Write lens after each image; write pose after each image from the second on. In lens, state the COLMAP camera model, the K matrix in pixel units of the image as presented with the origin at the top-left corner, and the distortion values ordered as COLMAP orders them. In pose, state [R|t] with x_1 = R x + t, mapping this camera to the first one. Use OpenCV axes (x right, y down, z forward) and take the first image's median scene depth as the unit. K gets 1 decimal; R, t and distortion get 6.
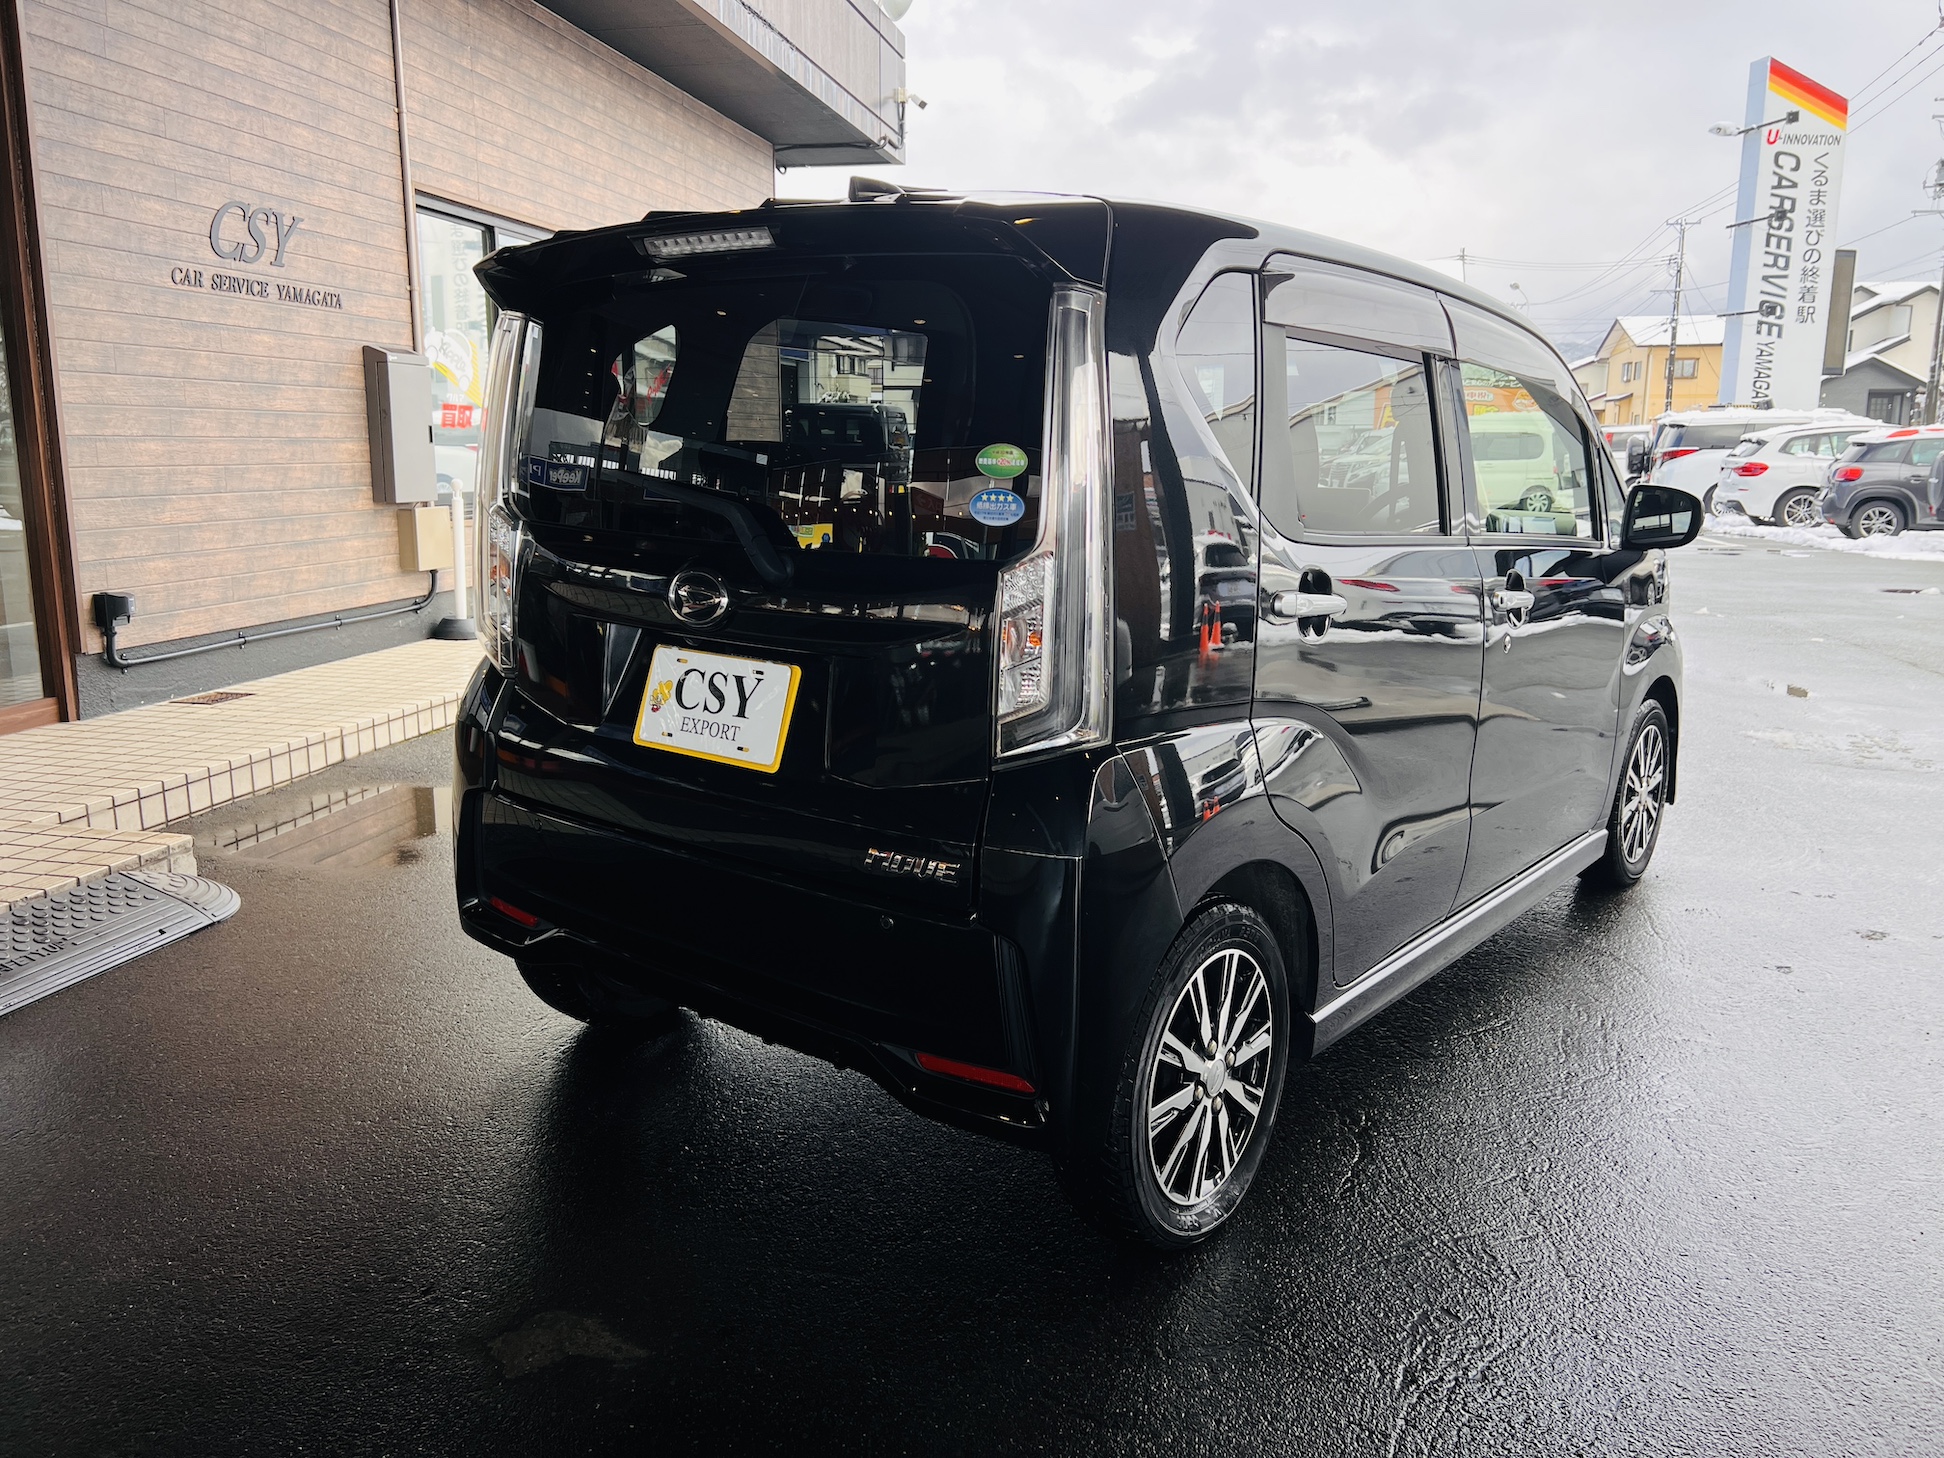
lens RADIAL K [[1489.2, 0, 972.2], [0, 1489.2, 735.7], [0, 0, 1]] dist [0.032125, -0.026149]
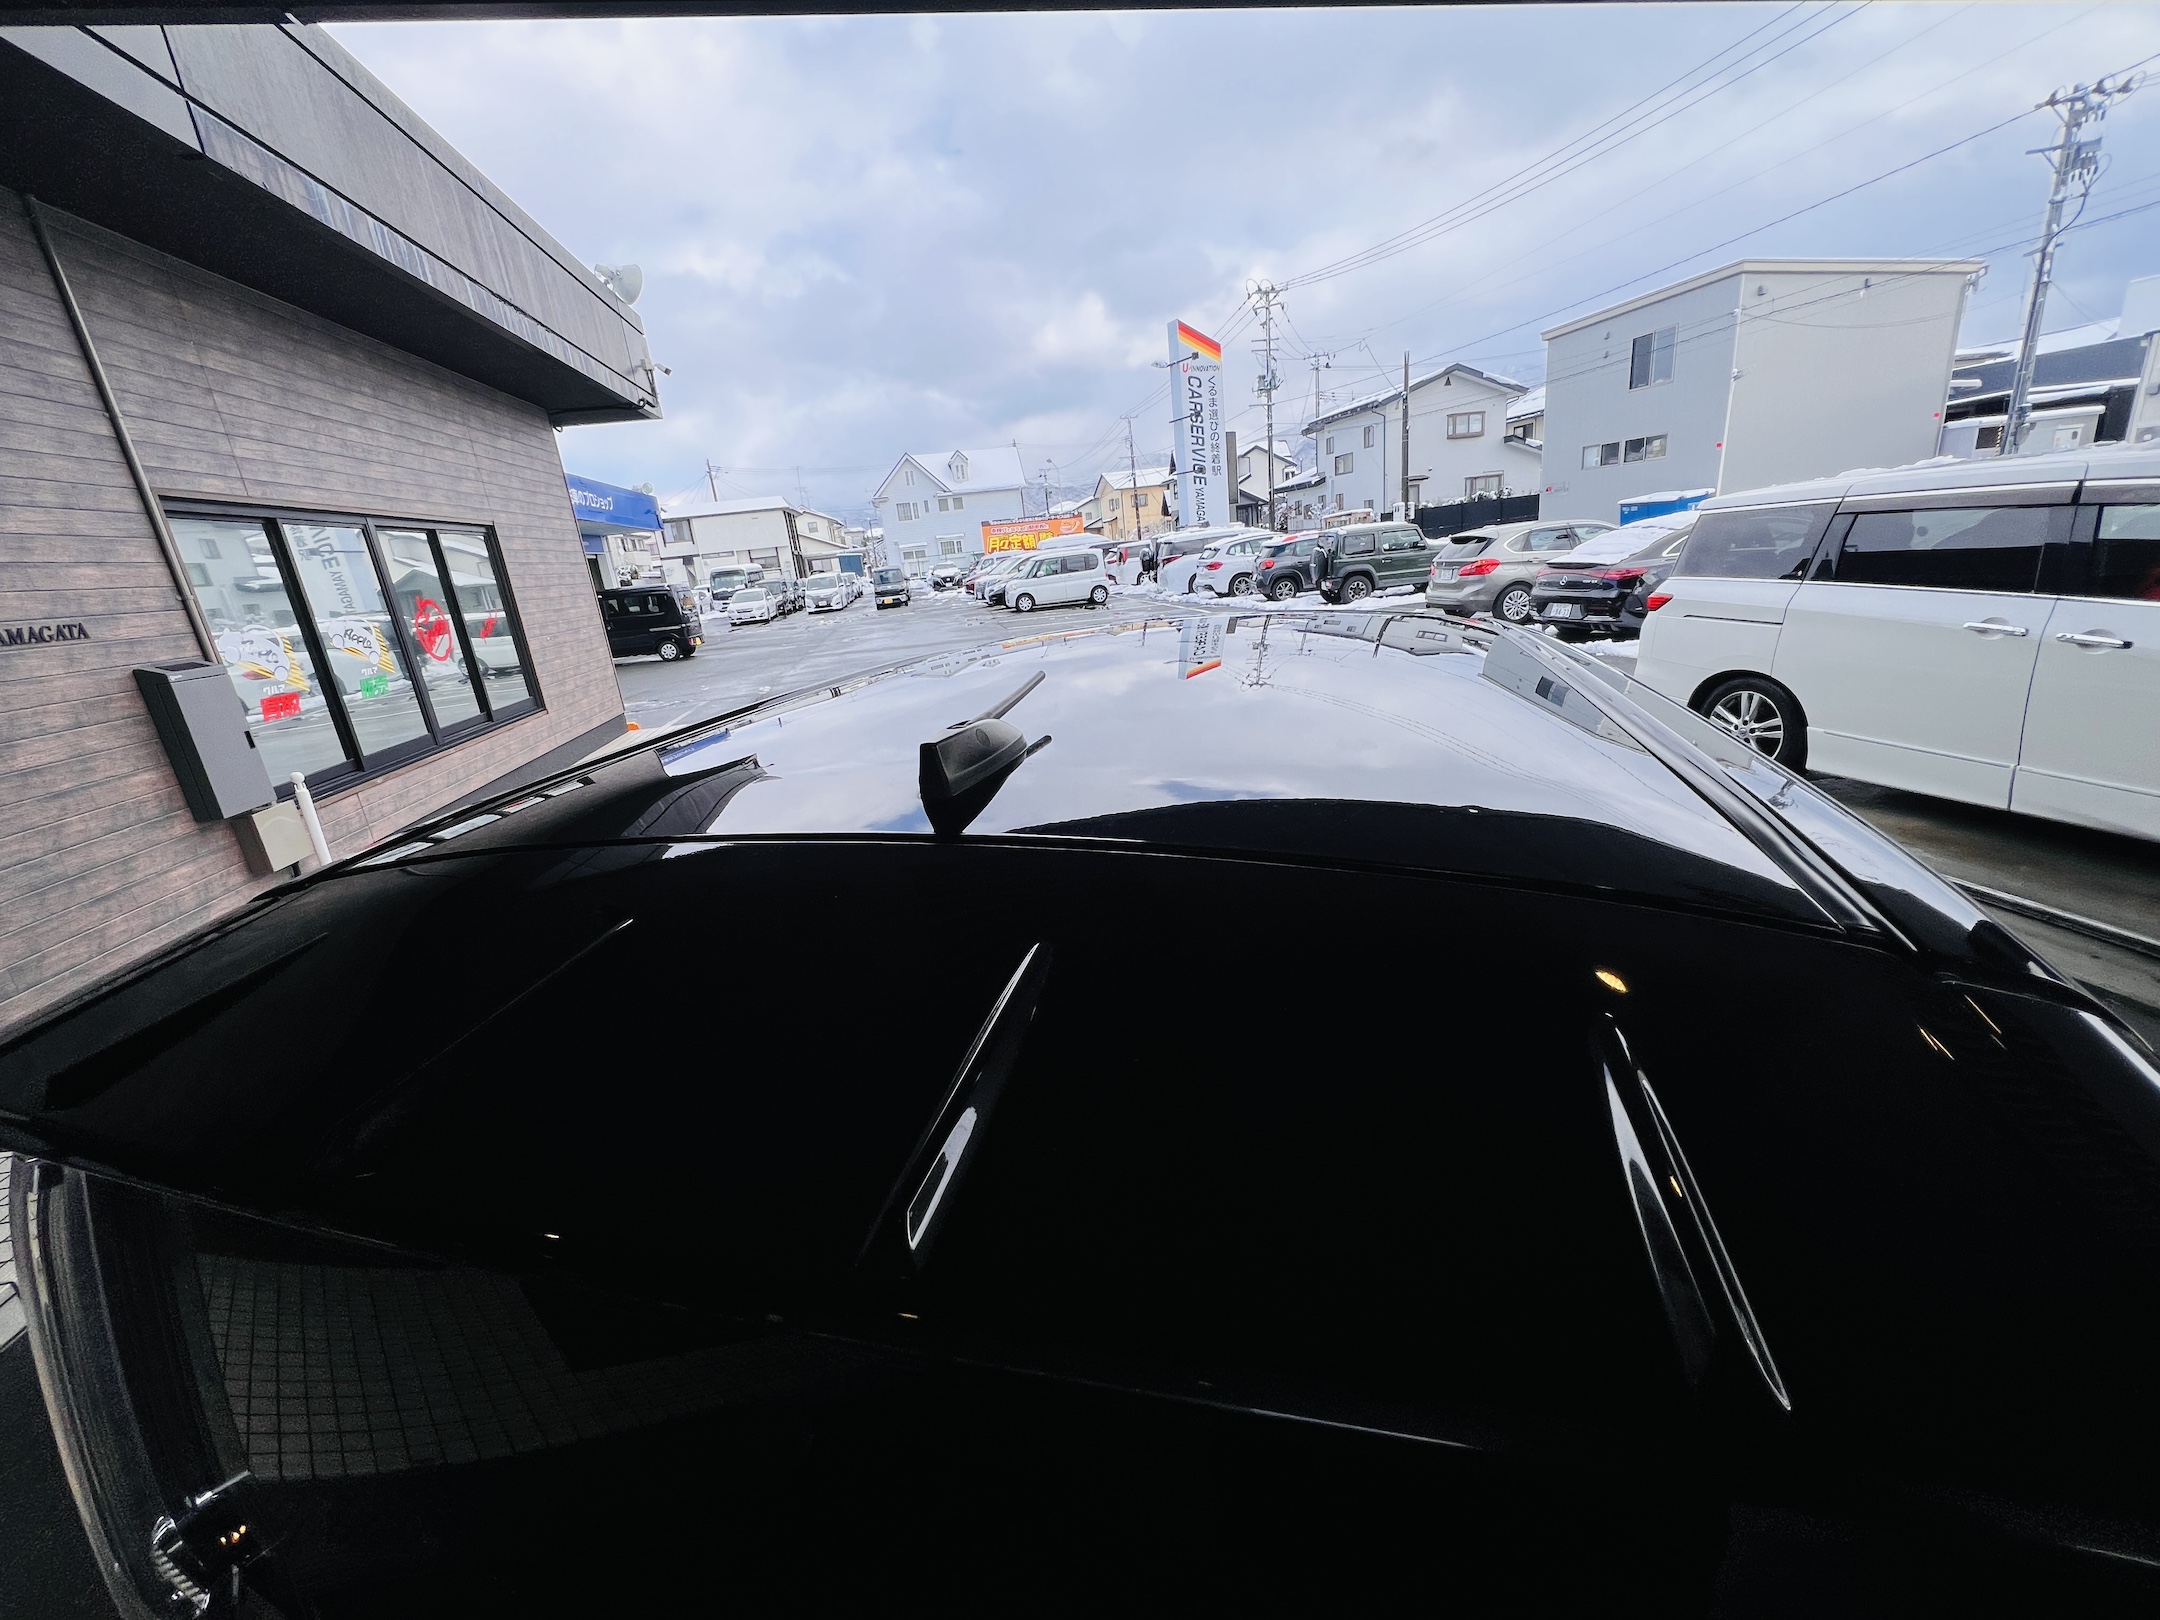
lens RADIAL K [[864.5, 0, 1076.5], [0, 864.5, 814.1], [0, 0, 1]] dist [-0.000716, 0.000228]
pose [[0.924717, -0.201816, 0.322751, -0.033065], [0.170747, 0.977713, 0.122155, -0.101908], [-0.340210, -0.057850, 0.938568, 0.202695]]
